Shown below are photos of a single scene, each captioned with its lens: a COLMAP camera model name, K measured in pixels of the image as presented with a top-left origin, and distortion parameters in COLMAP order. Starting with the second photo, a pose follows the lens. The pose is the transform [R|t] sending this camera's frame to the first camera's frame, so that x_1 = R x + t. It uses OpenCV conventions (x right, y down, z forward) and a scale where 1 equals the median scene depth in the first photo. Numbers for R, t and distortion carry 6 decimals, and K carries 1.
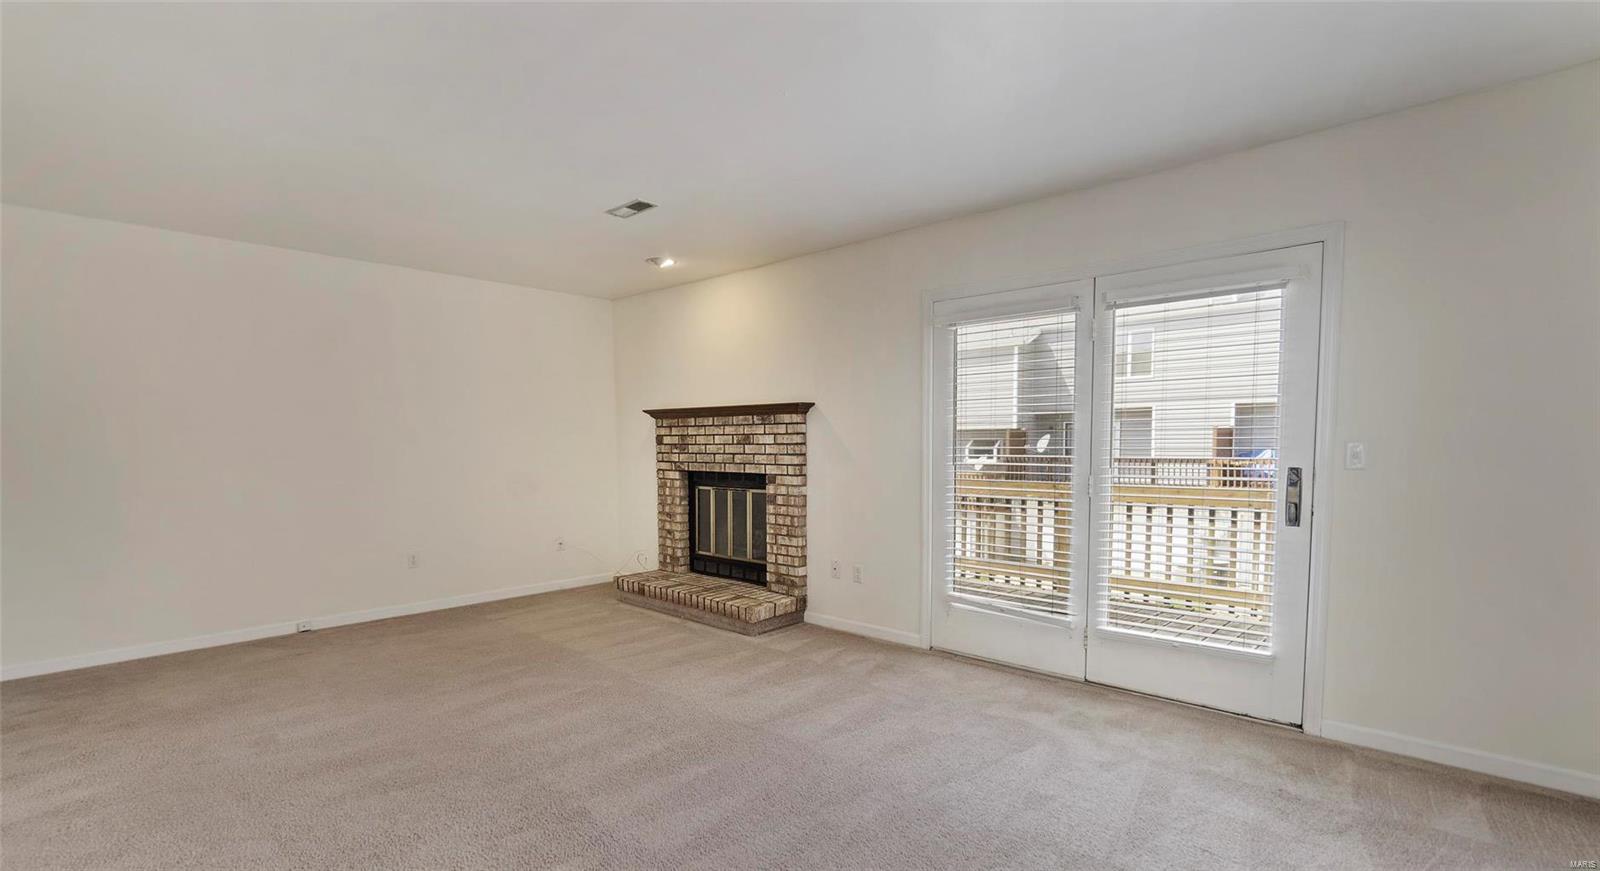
lens RADIAL K [[730.8, 0, 776.3], [0, 730.8, 482.2], [0, 0, 1]] dist [-0.009956, -0.000442]
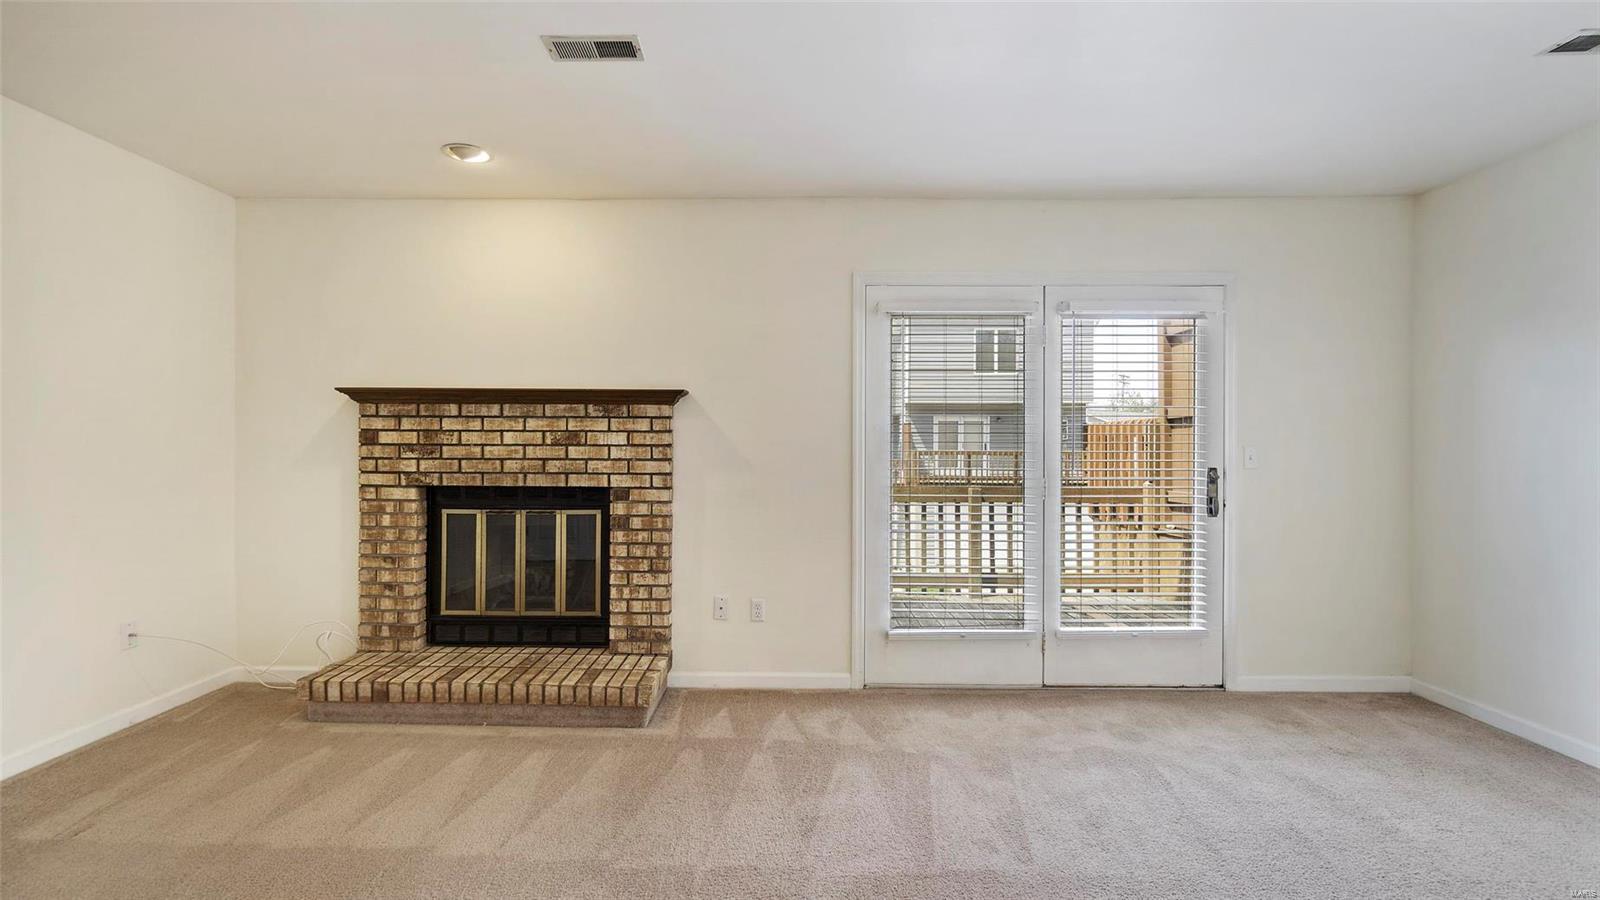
lens RADIAL K [[710.2, 0, 777.8], [0, 710.2, 434.3], [0, 0, 1]] dist [-0.006935, 0.001988]
pose [[0.728454, 0.017952, 0.684860, -0.371396], [0.030503, 0.997815, -0.058600, -0.017362], [-0.684416, 0.063578, 0.726315, 0.387432]]
